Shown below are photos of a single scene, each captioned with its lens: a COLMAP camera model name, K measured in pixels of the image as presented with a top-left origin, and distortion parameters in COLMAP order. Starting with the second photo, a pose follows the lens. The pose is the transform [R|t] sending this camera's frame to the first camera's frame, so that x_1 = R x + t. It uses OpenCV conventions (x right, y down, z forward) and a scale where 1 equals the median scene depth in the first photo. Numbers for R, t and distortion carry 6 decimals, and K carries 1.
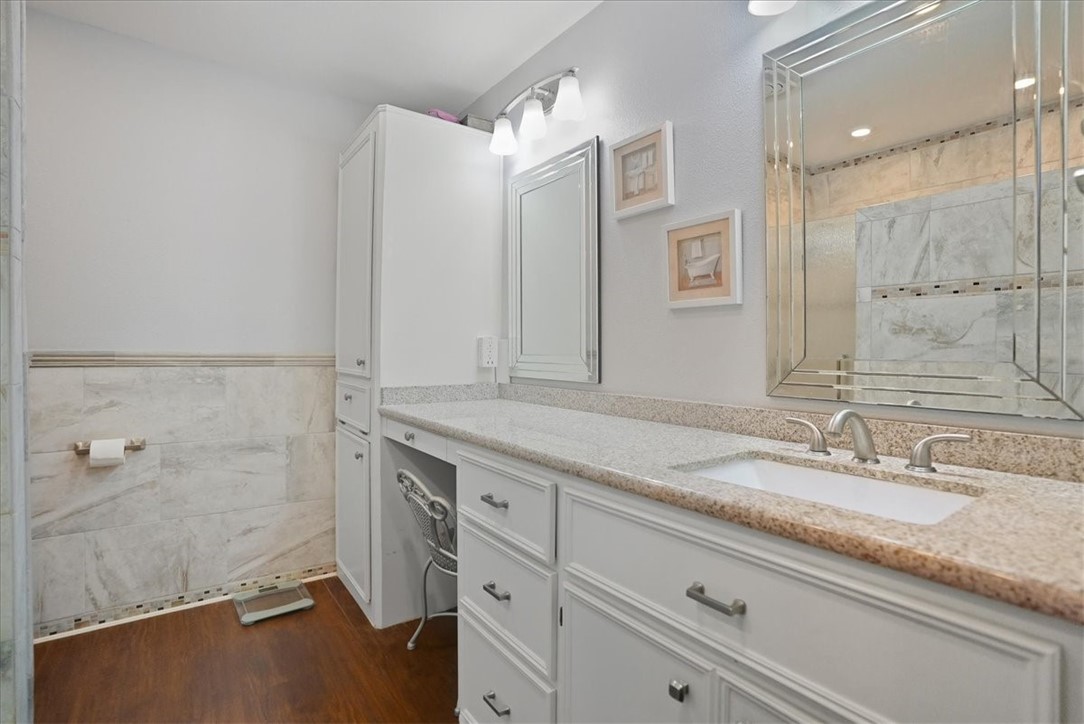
lens RADIAL K [[509.7, 0, 544.7], [0, 509.7, 354.0], [0, 0, 1]] dist [-0.065535, 0.025525]
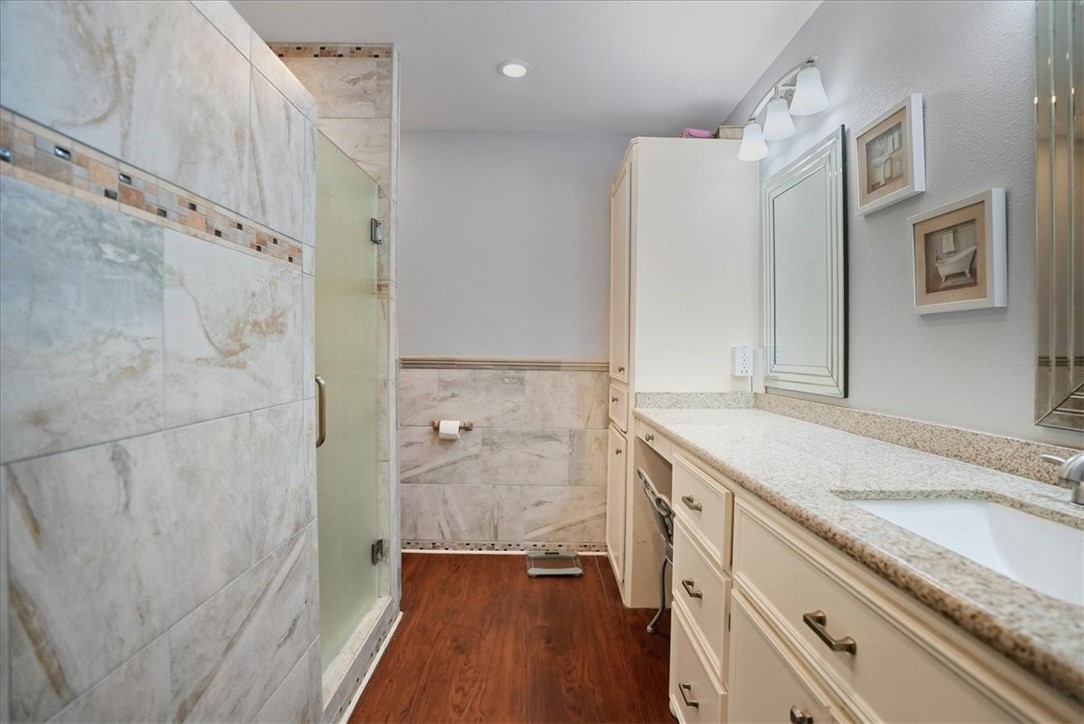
lens RADIAL K [[509.7, 0, 544.7], [0, 509.7, 354.0], [0, 0, 1]] dist [-0.065535, 0.025525]
pose [[0.816513, 0.002425, -0.577322, 0.174422], [-0.006482, 0.999967, -0.004968, -0.011728], [0.577291, 0.007798, 0.816501, -0.033802]]
